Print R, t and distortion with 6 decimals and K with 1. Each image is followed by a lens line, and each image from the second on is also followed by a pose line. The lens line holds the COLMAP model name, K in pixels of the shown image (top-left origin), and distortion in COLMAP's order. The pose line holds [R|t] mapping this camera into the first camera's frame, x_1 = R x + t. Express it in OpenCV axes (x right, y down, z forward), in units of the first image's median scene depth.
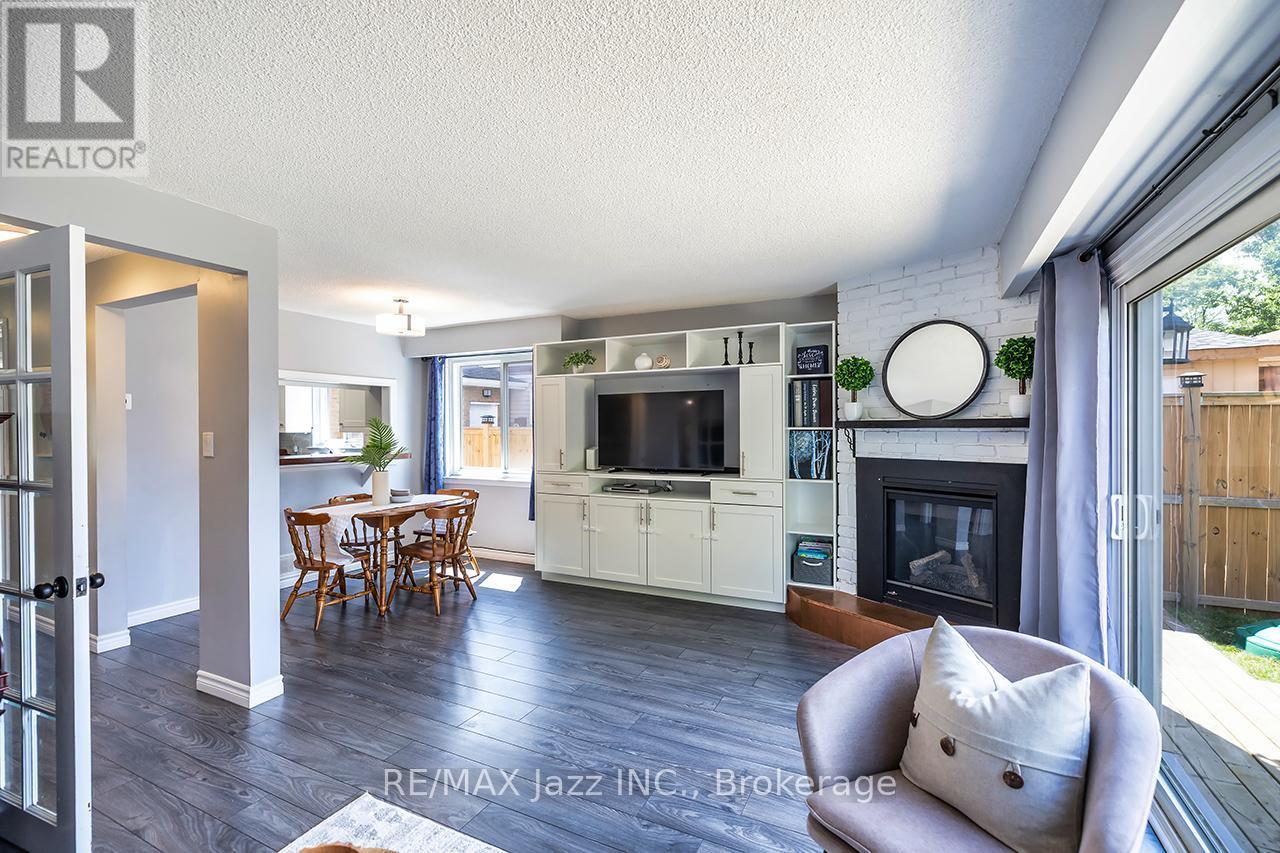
lens RADIAL K [[560.2, 0, 670.3], [0, 560.2, 427.9], [0, 0, 1]] dist [-0.004218, 0.000684]
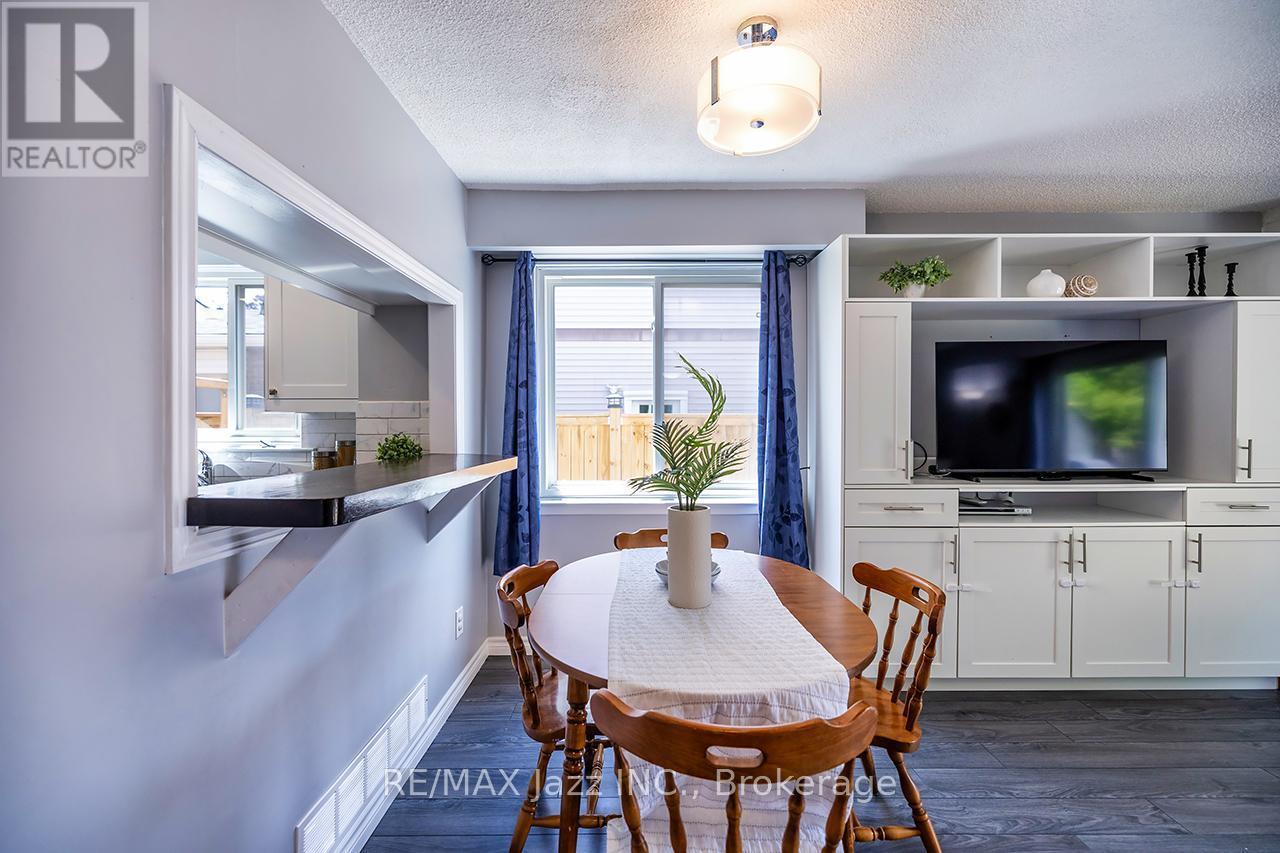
lens RADIAL K [[560.2, 0, 642.0], [0, 560.2, 420.9], [0, 0, 1]] dist [-0.004218, 0.000684]
pose [[0.905165, 0.000925, 0.425060, -0.672899], [-0.004451, 0.999963, 0.007304, 0.019021], [-0.425038, -0.008503, 0.905136, 0.675455]]
